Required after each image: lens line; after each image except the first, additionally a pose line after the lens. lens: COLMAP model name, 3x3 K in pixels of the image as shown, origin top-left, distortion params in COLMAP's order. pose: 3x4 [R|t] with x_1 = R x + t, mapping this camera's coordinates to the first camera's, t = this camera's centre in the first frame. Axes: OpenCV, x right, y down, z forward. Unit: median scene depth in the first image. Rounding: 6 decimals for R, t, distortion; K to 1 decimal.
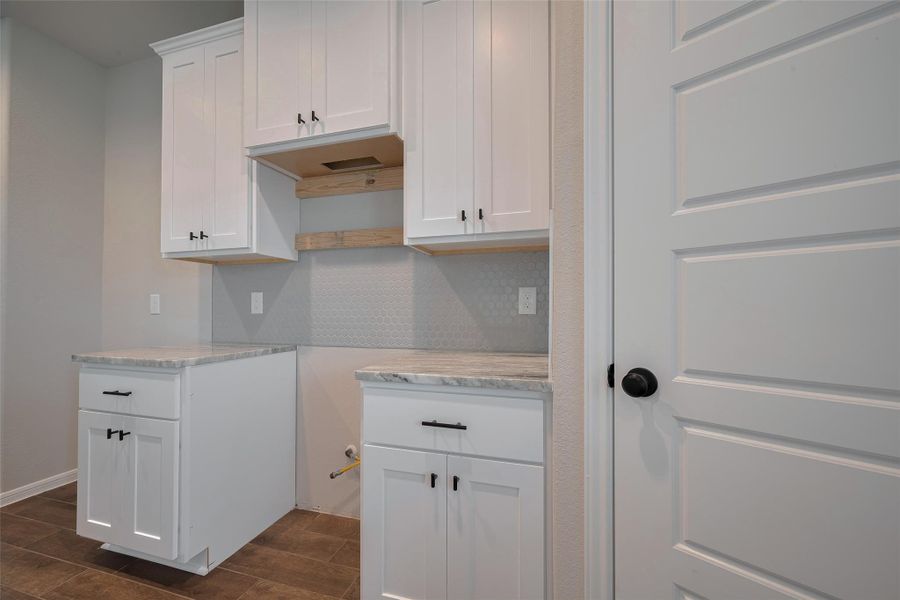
lens RADIAL K [[357.3, 0, 456.6], [0, 357.3, 306.5], [0, 0, 1]] dist [-0.002214, -0.000690]
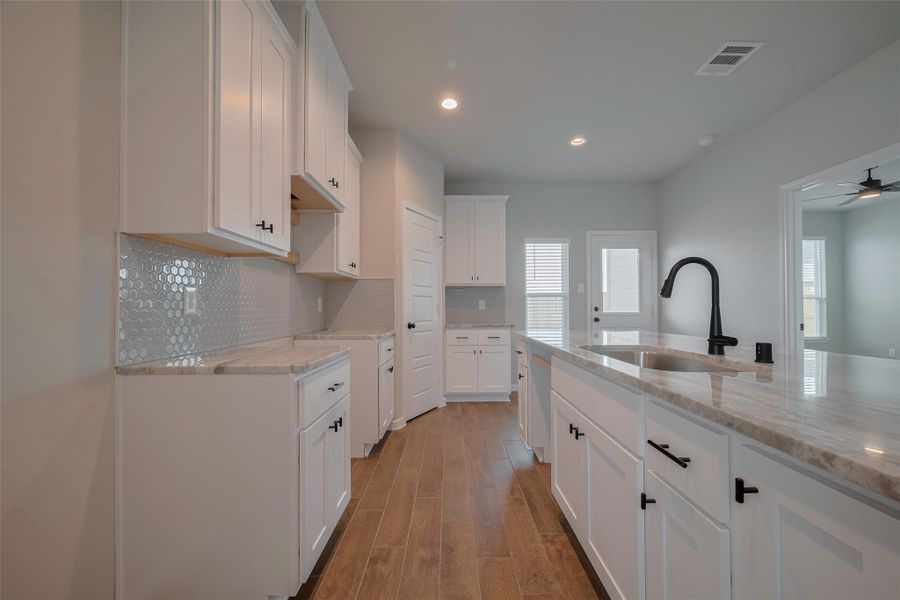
lens RADIAL K [[357.3, 0, 456.1], [0, 357.3, 305.1], [0, 0, 1]] dist [-0.002214, -0.000690]
pose [[-0.294007, 0.011091, 0.955739, -1.646295], [-0.001705, 0.999925, -0.012128, 0.009058], [-0.955802, -0.005196, -0.293966, 0.769734]]
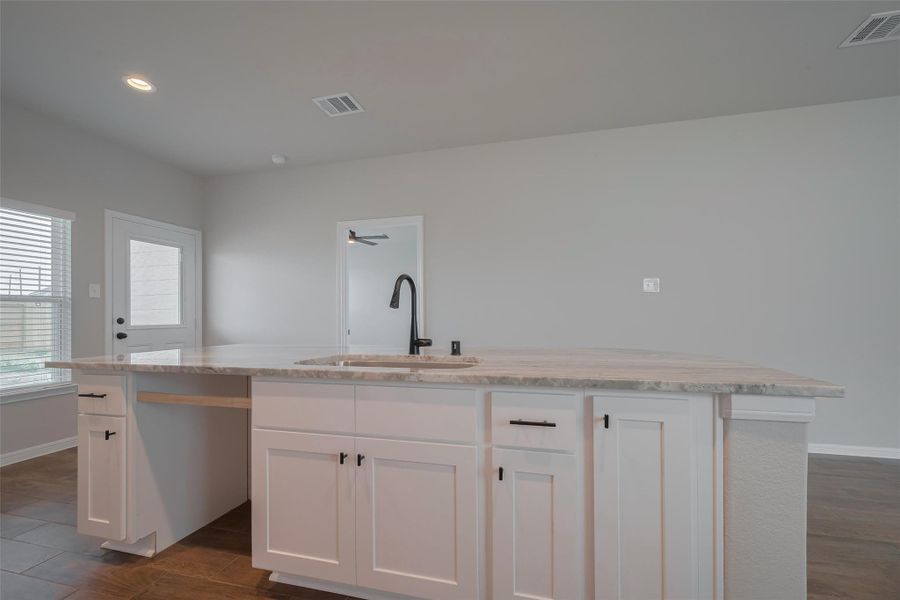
lens RADIAL K [[357.3, 0, 462.2], [0, 357.3, 315.3], [0, 0, 1]] dist [-0.002214, -0.000690]
pose [[-0.999170, 0.011884, -0.038956, -1.186401], [0.012146, 0.999905, -0.006499, 0.008070], [0.038875, -0.006966, -0.999220, 0.970320]]
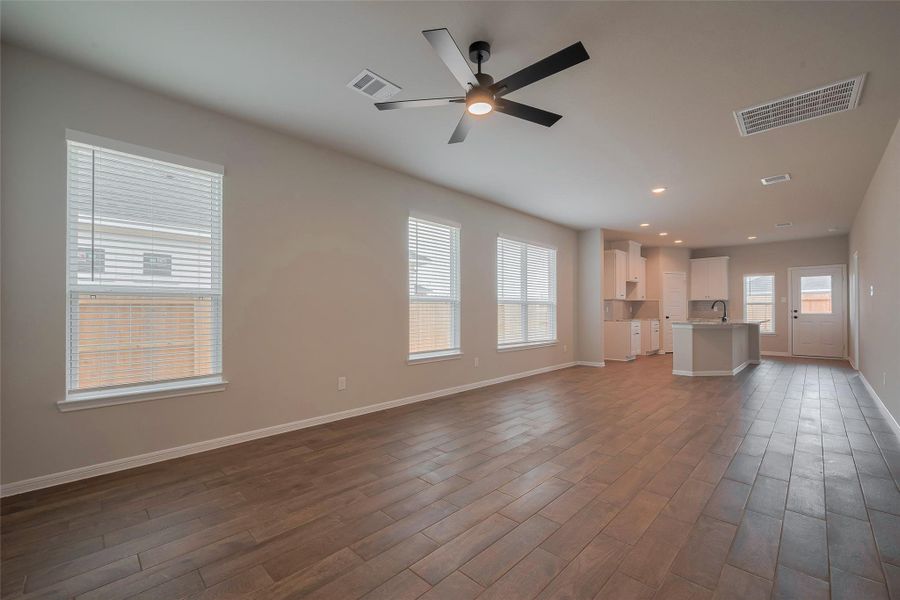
lens RADIAL K [[376.1, 0, 451.6], [0, 376.1, 307.8], [0, 0, 1]] dist [0.039878, 0.000139]
pose [[0.464563, 0.008965, 0.885495, -5.940691], [-0.002456, 0.999958, -0.008835, 0.013877], [-0.885537, 0.001930, 0.464566, 0.641796]]
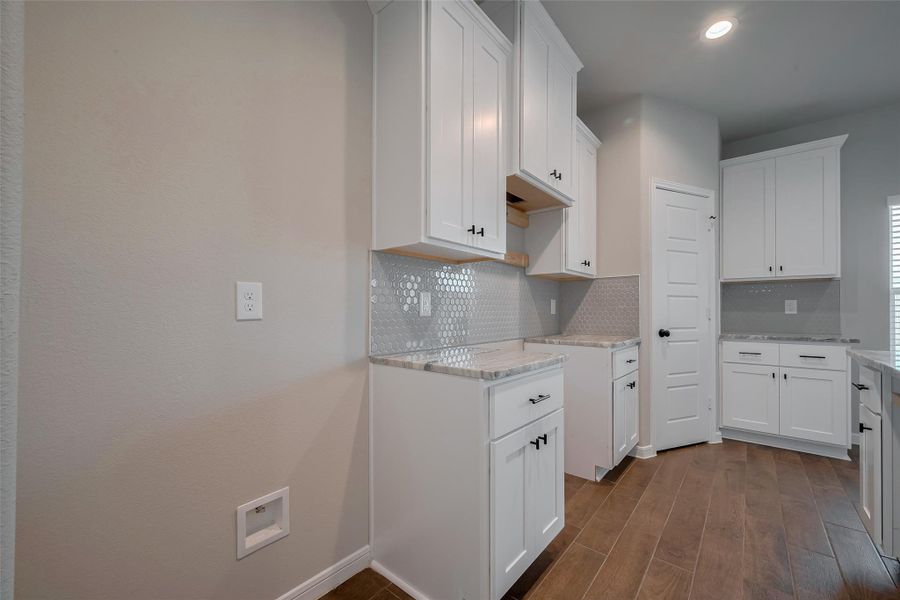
lens RADIAL K [[357.3, 0, 450.7], [0, 357.3, 308.6], [0, 0, 1]] dist [-0.002214, -0.000690]
pose [[0.404583, 0.009349, 0.914454, -1.521099], [-0.007926, 0.999946, -0.006716, 0.008237], [-0.914467, -0.004531, 0.404635, 0.656903]]
